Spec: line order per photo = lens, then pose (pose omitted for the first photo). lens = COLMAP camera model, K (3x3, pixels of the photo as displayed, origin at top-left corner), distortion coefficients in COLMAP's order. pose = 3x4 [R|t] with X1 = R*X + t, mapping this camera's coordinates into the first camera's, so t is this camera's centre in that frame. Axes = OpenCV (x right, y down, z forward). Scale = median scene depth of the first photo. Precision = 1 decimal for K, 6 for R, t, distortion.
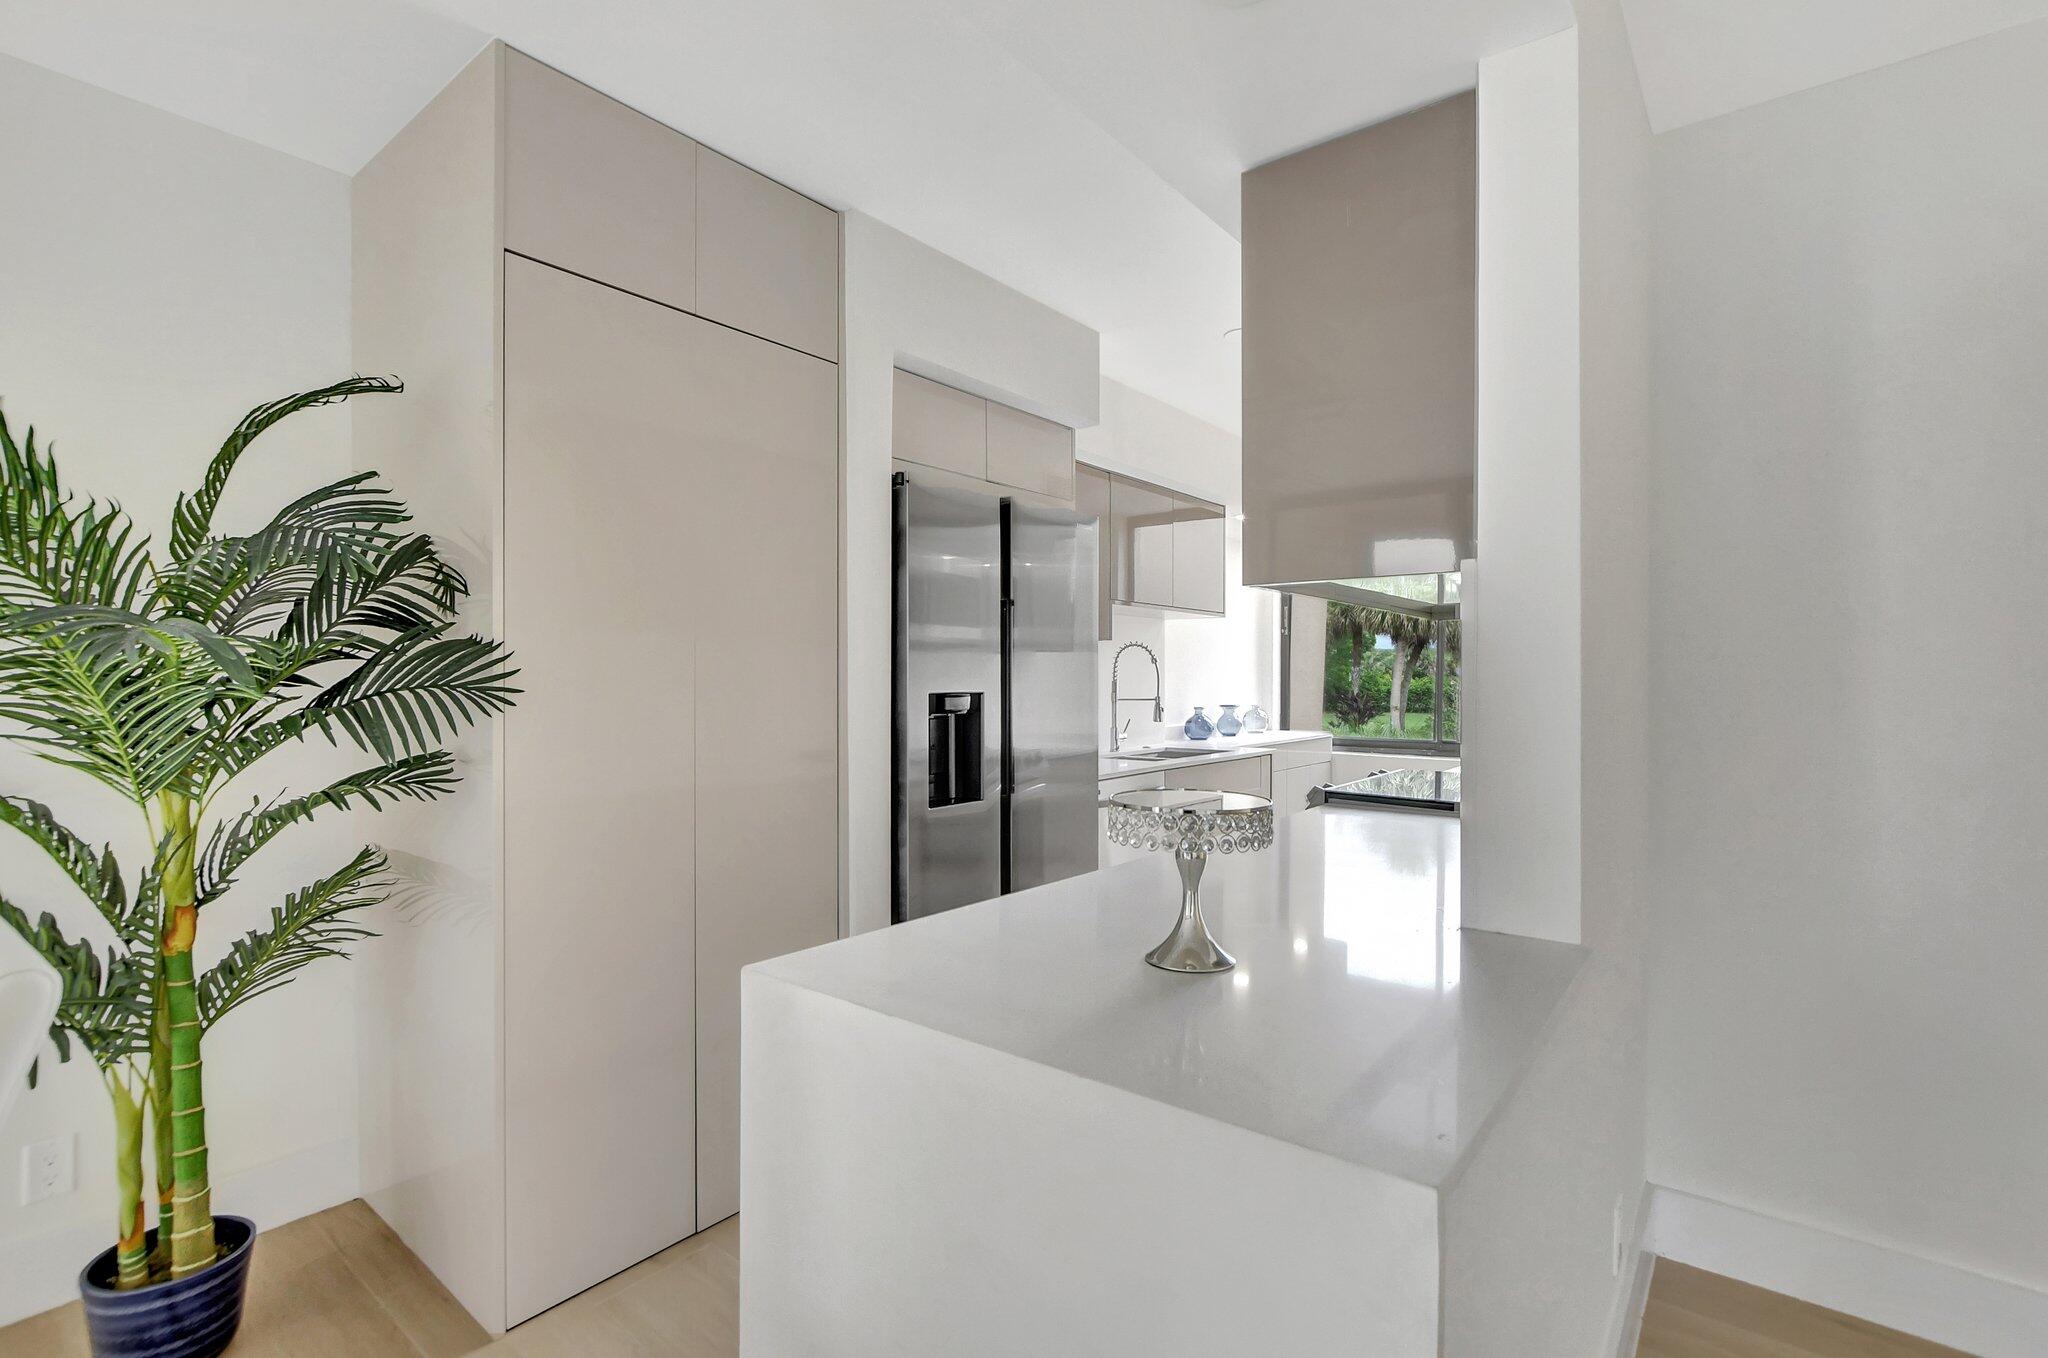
lens RADIAL K [[944.4, 0, 1024.0], [0, 944.4, 679.0], [0, 0, 1]] dist [-0.000984, -0.000068]
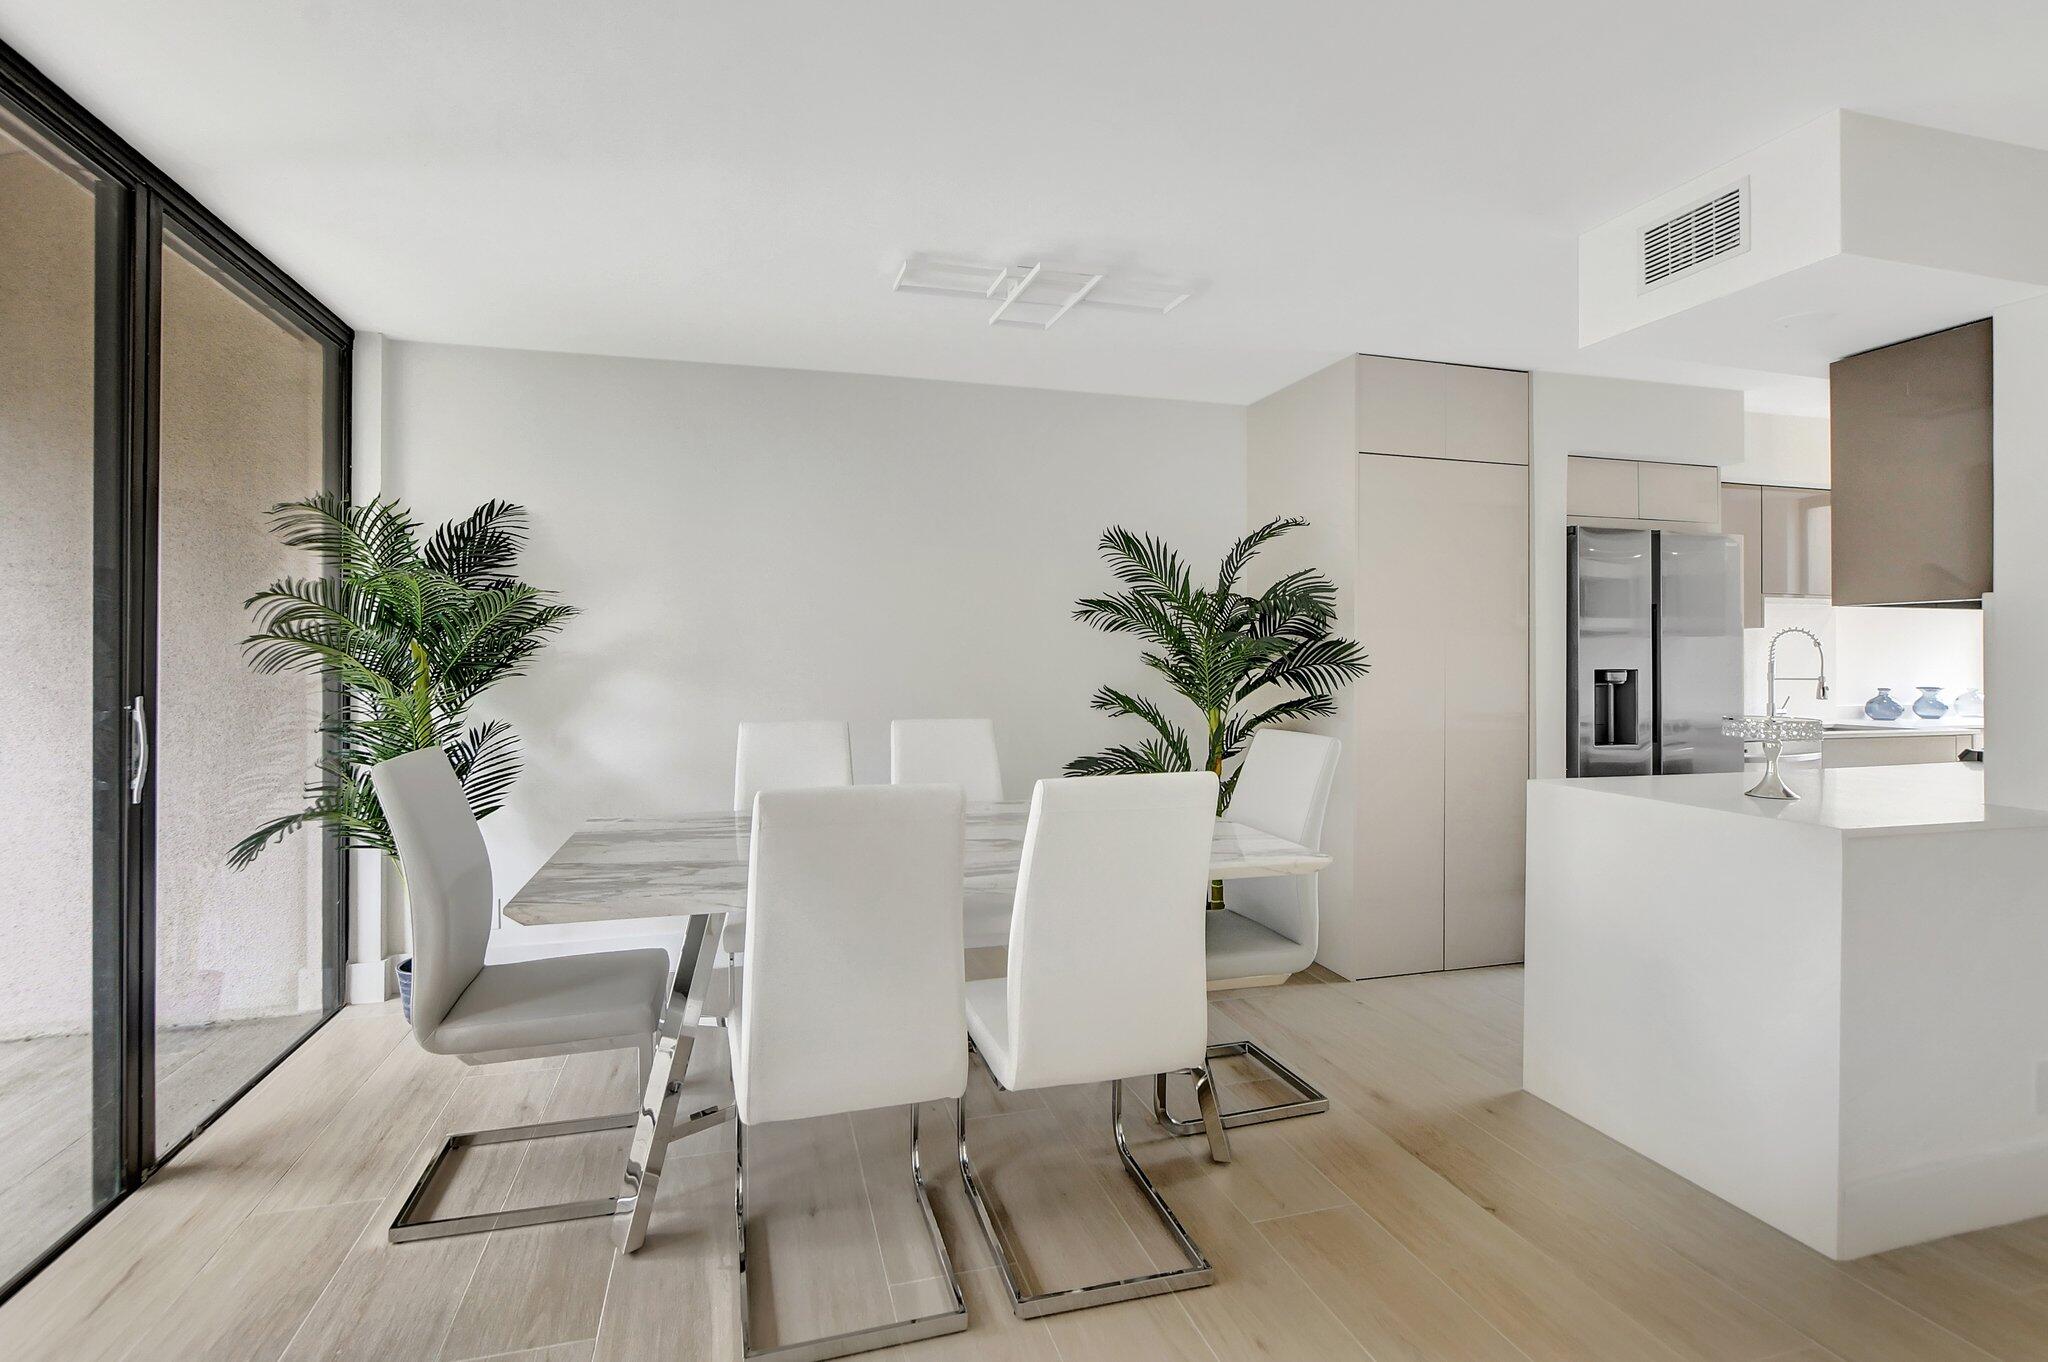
lens RADIAL K [[929.8, 0, 996.6], [0, 929.8, 662.6], [0, 0, 1]] dist [-0.002807, -0.000630]
pose [[0.806872, 0.002423, -0.590721, 0.004597], [-0.001017, 0.999996, 0.002711, 0.000712], [0.590725, -0.001587, 0.806871, -0.601180]]
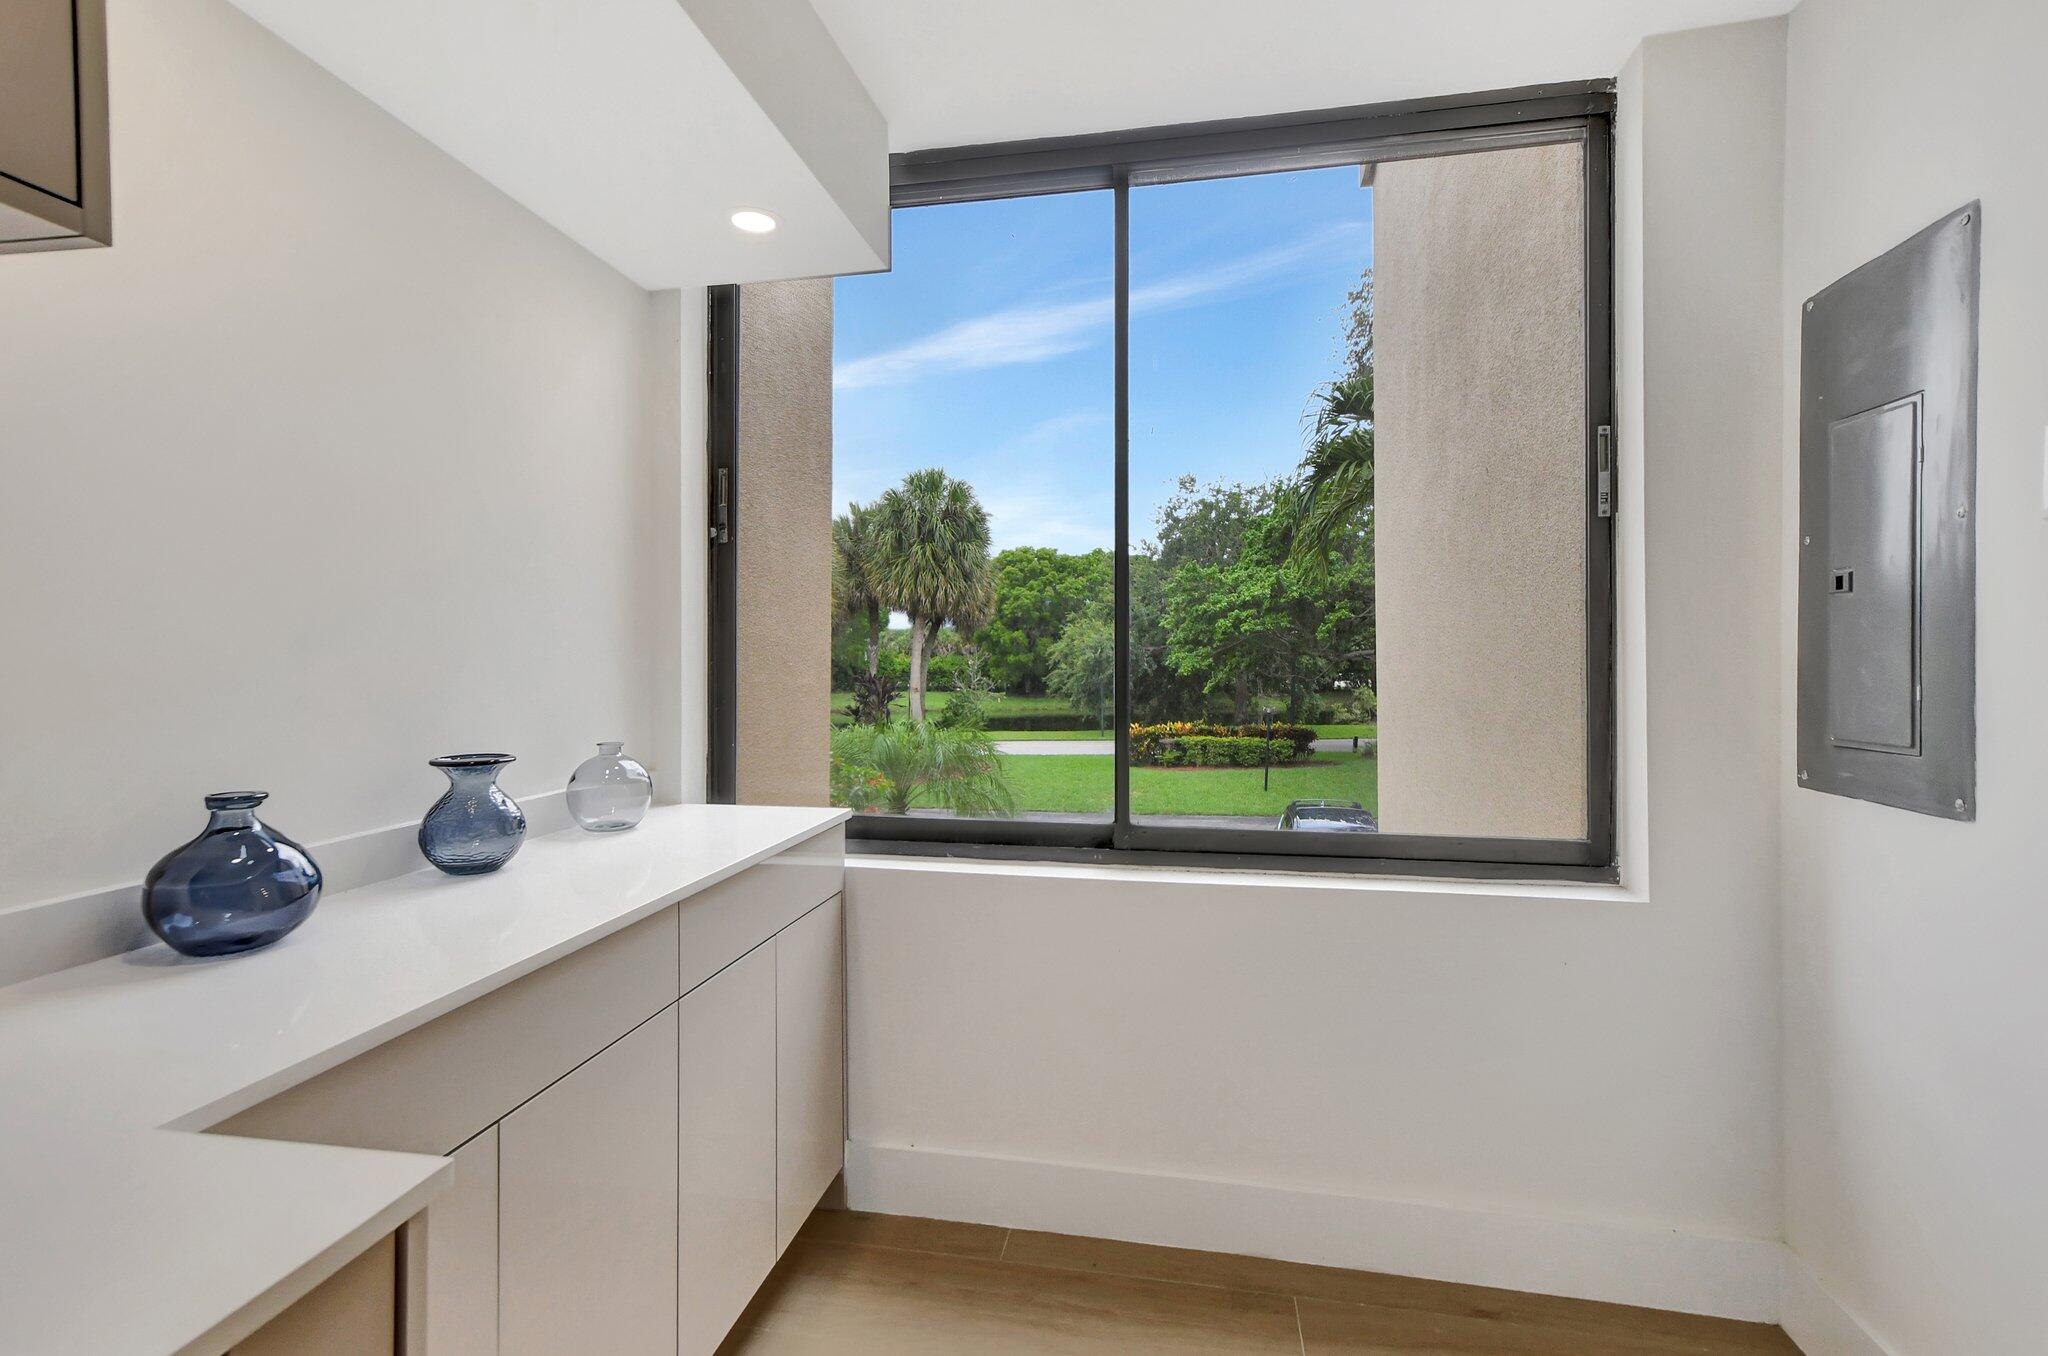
lens RADIAL K [[958.7, 0, 1006.7], [0, 958.7, 682.4], [0, 0, 1]] dist [-0.001914, -0.000243]
pose [[0.887623, -0.018269, 0.460208, 0.387845], [0.007141, 0.999639, 0.025912, 0.000153], [-0.460515, -0.019714, 0.887433, 1.169783]]
